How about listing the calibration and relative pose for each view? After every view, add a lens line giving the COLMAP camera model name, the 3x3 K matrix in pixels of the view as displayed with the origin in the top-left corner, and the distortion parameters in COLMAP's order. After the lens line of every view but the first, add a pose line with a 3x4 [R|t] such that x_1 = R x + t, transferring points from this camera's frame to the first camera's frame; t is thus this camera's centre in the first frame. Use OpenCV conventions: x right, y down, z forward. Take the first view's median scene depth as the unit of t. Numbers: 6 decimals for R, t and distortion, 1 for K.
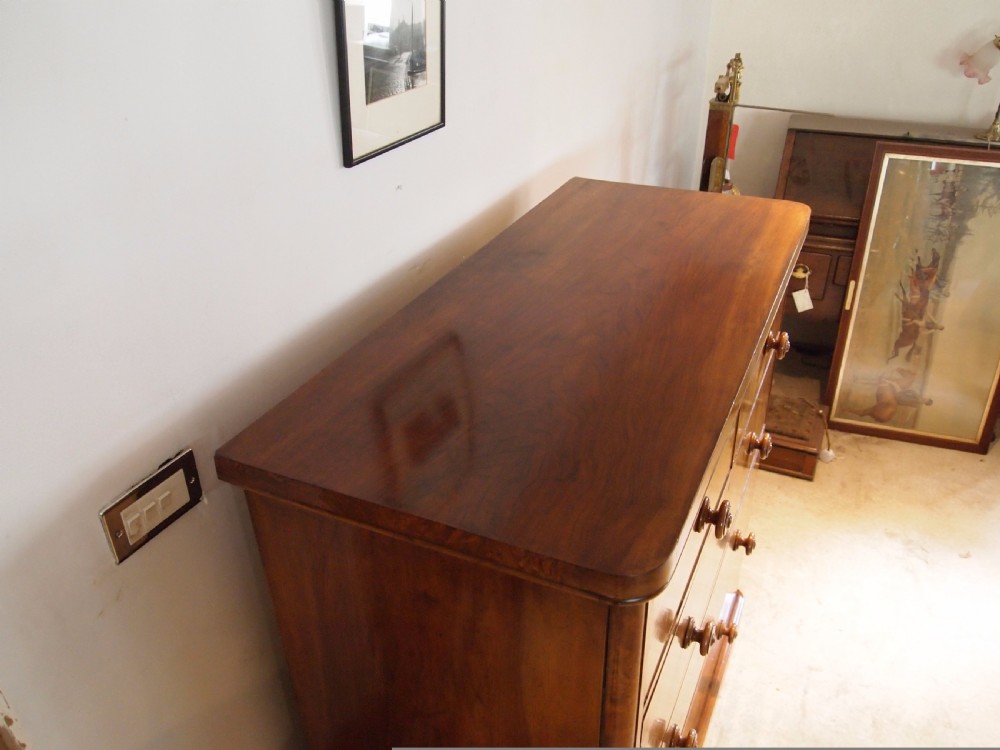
lens RADIAL K [[793.5, 0, 499.7], [0, 793.5, 377.4], [0, 0, 1]] dist [-0.043812, -0.000429]
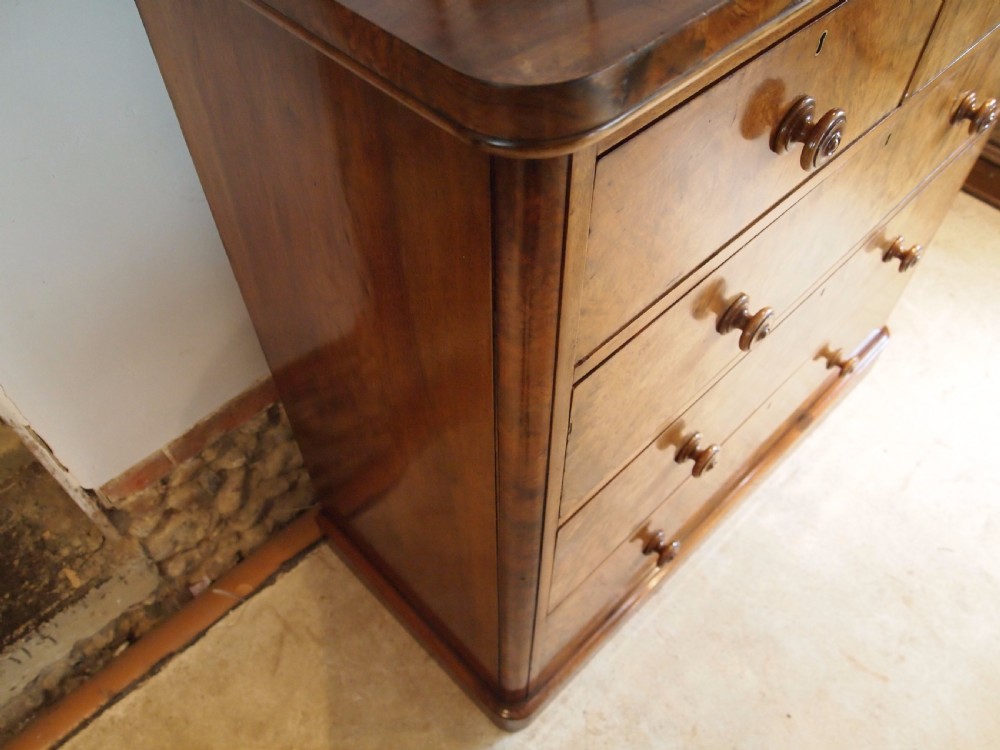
lens RADIAL K [[793.5, 0, 499.7], [0, 793.5, 377.4], [0, 0, 1]] dist [-0.043812, -0.000429]
pose [[0.936875, 0.292274, -0.191943, 0.134366], [-0.195898, 0.893424, 0.404249, 0.091370], [0.289638, -0.341129, 0.894282, 0.207531]]
